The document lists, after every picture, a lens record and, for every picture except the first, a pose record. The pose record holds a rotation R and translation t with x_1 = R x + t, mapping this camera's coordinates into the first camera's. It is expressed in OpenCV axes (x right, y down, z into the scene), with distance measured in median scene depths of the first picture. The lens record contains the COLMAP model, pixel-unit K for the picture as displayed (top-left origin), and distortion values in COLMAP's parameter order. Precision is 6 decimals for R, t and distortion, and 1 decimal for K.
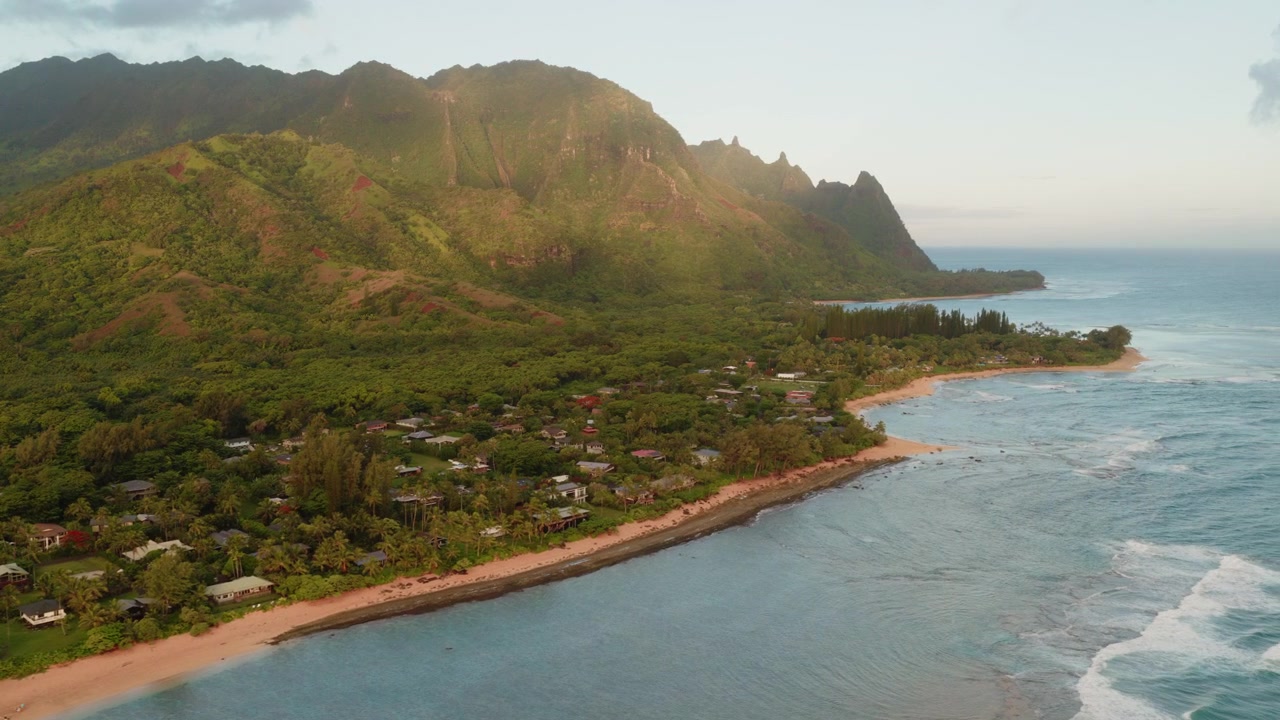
lens RADIAL K [[1076.9, 0, 634.7], [0, 1076.9, 361.3], [0, 0, 1]] dist [-0.001585, 0.000589]
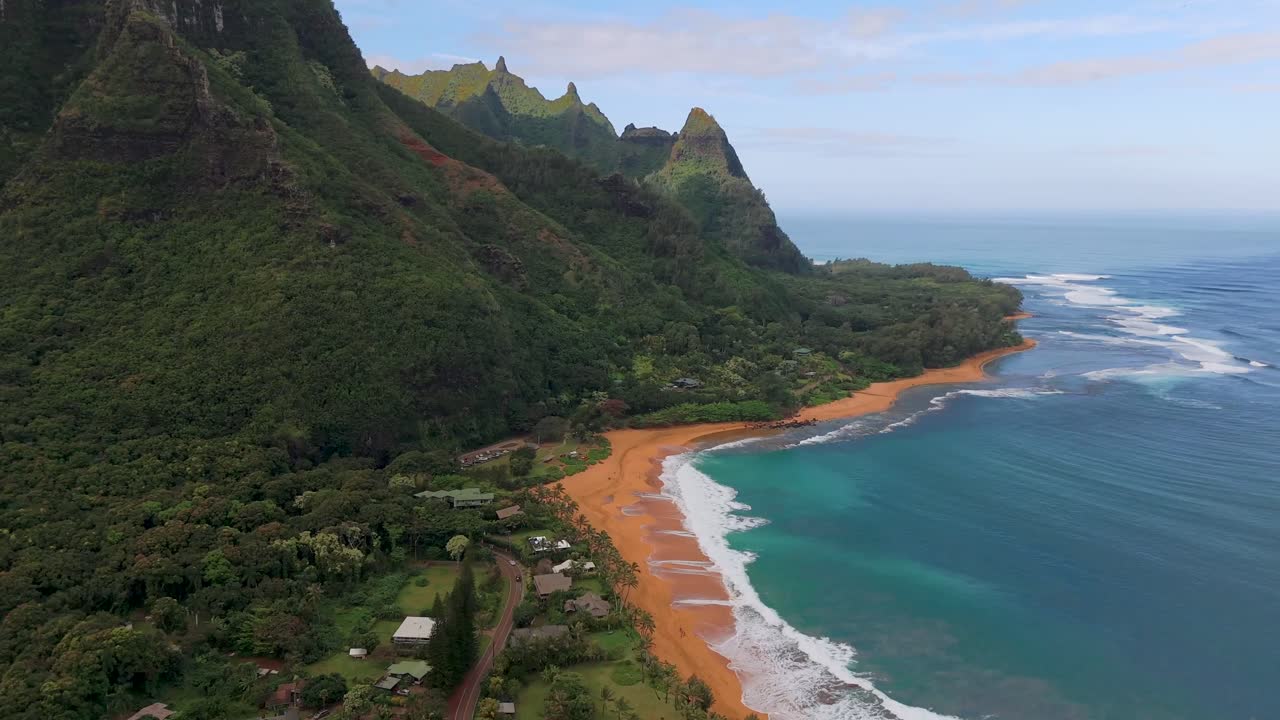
lens RADIAL K [[916.3, 0, 640.3], [0, 916.3, 369.9], [0, 0, 1]] dist [0.017574, -0.005013]
pose [[0.981402, -0.025085, 0.190319, 0.095282], [0.010948, 0.997125, 0.074973, -0.082428], [-0.191653, -0.071495, 0.978855, 0.600517]]
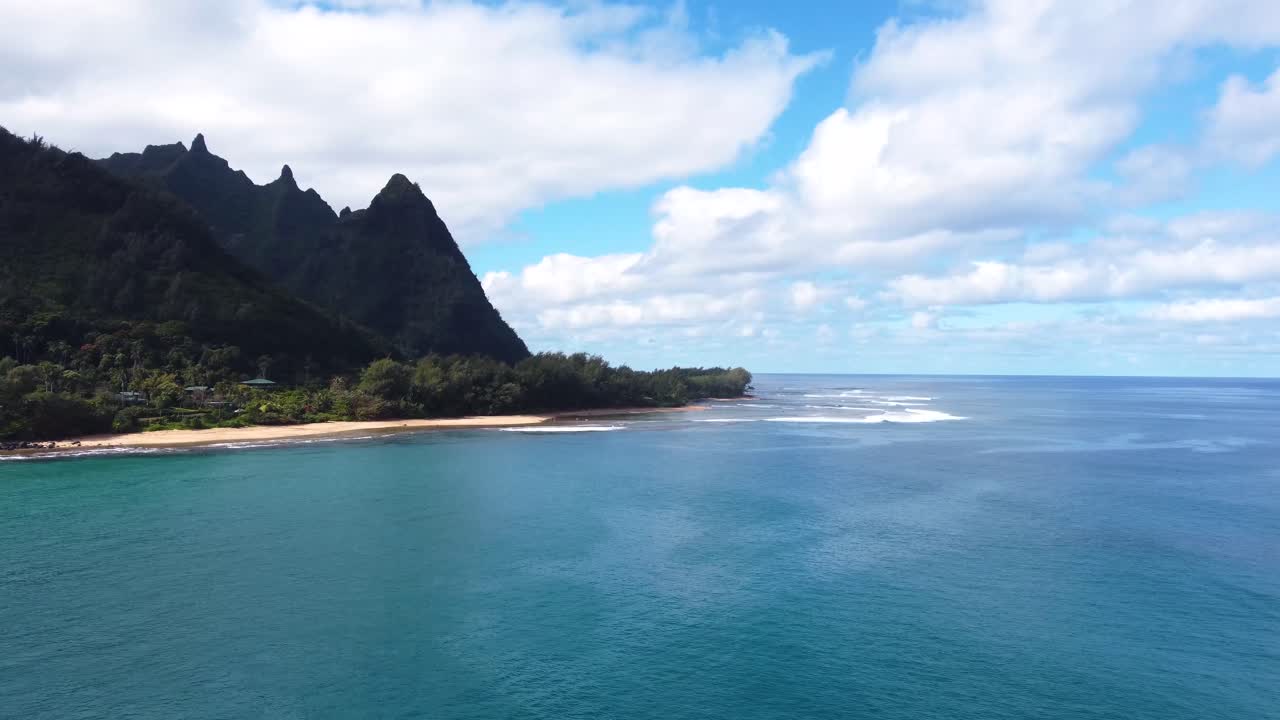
lens RADIAL K [[1001.4, 0, 637.4], [0, 1001.4, 367.9], [0, 0, 1]] dist [-0.033484, 0.003929]
pose [[0.954598, 0.007820, 0.297796, 0.232050], [0.026145, 0.993599, -0.109900, -0.039994], [-0.296749, 0.112696, 0.948283, 0.679533]]
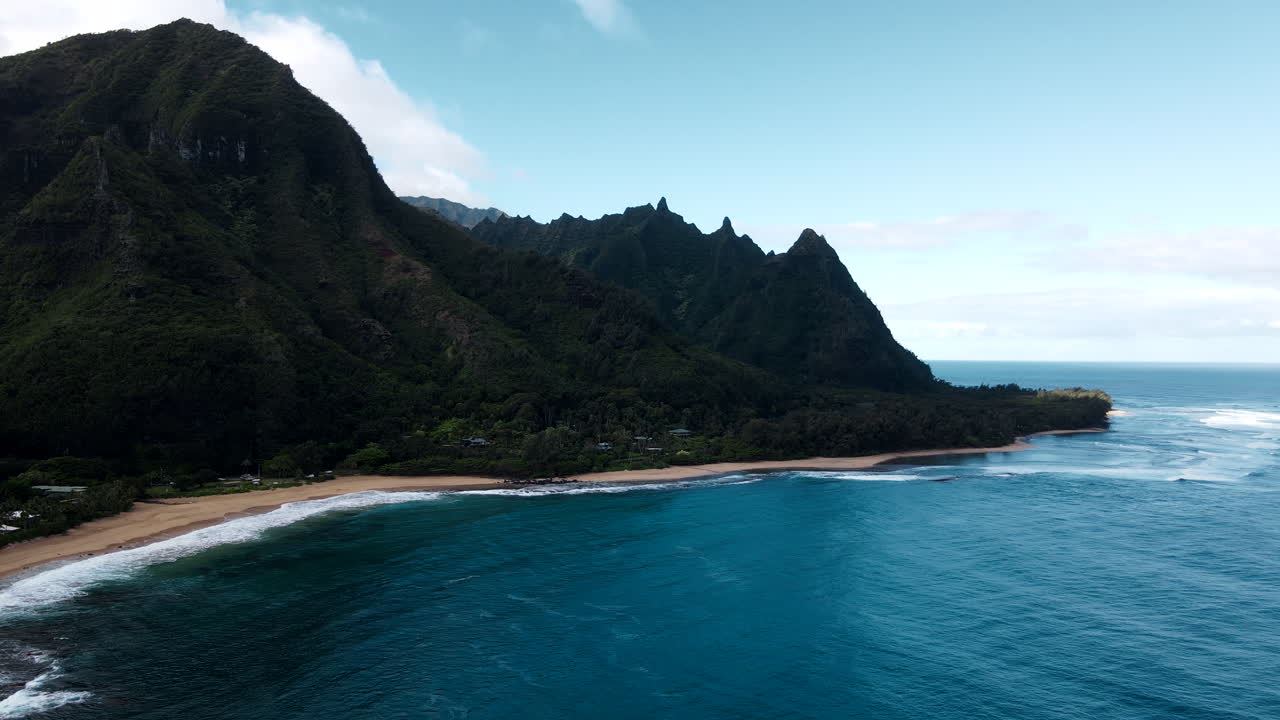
lens RADIAL K [[916.3, 0, 634.9], [0, 916.3, 356.9], [0, 0, 1]] dist [0.017574, -0.005013]
pose [[0.988075, 0.007987, -0.153764, 0.250999], [-0.024468, 0.994109, -0.105587, -0.055357], [0.152015, 0.108091, 0.982450, 0.597631]]
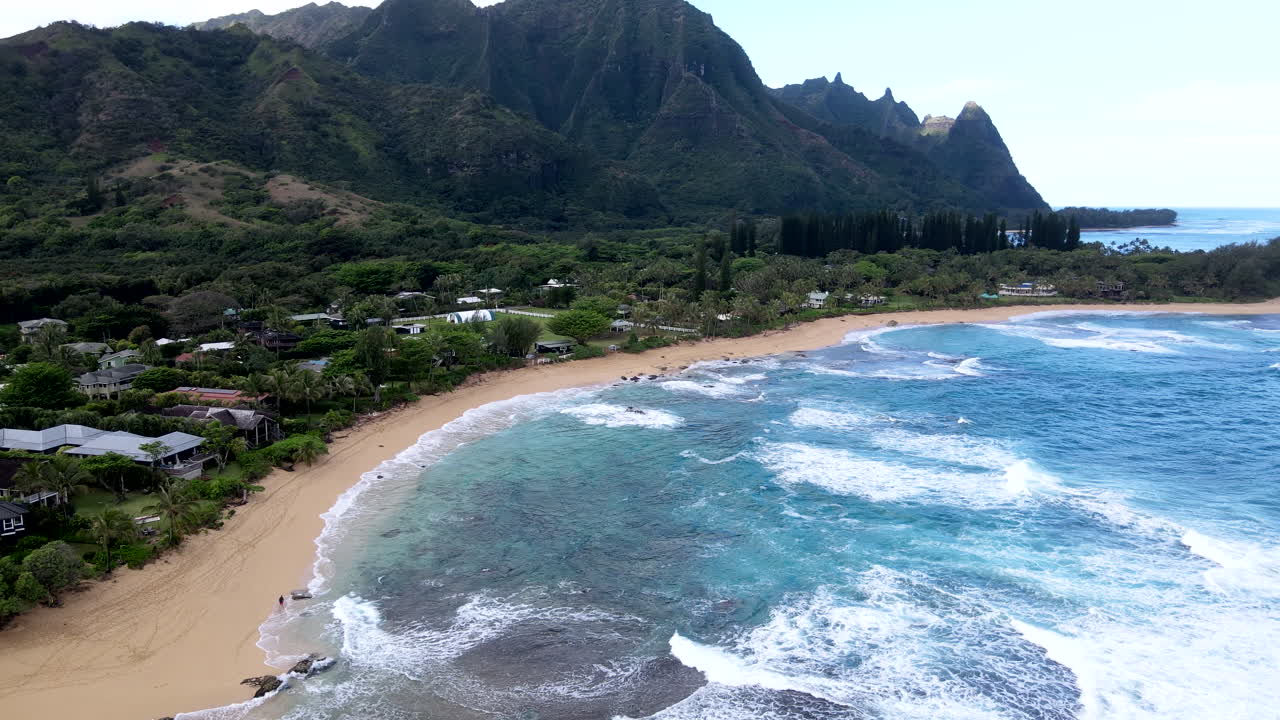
lens RADIAL K [[916.3, 0, 644.9], [0, 916.3, 352.1], [0, 0, 1]] dist [0.017574, -0.005013]
pose [[0.986291, 0.028670, -0.162504, 0.093031], [-0.020597, 0.998479, 0.051150, 0.004316], [0.163723, -0.047102, 0.985381, 0.217810]]
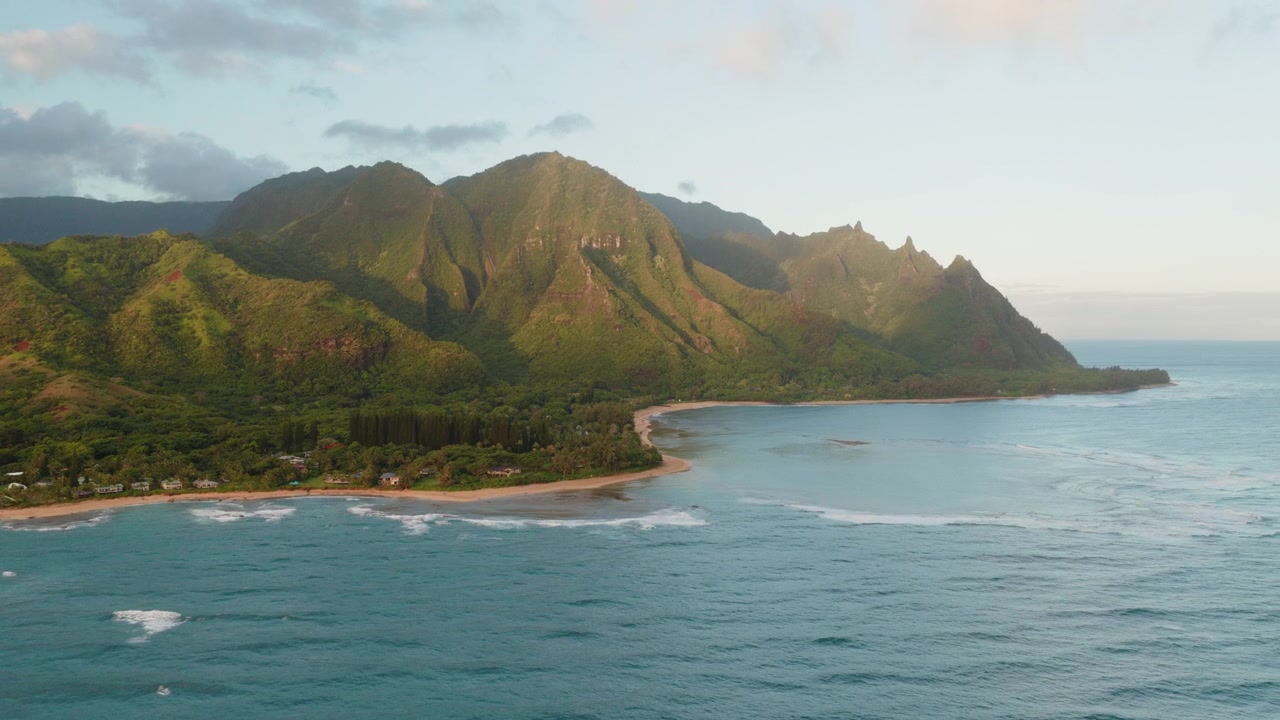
lens RADIAL K [[1076.9, 0, 650.1], [0, 1076.9, 361.4], [0, 0, 1]] dist [-0.001585, 0.000589]
pose [[0.943315, 0.009966, -0.331749, 0.342425], [-0.038200, 0.996167, -0.078694, -0.014527], [0.329693, 0.086906, 0.940080, 0.124377]]
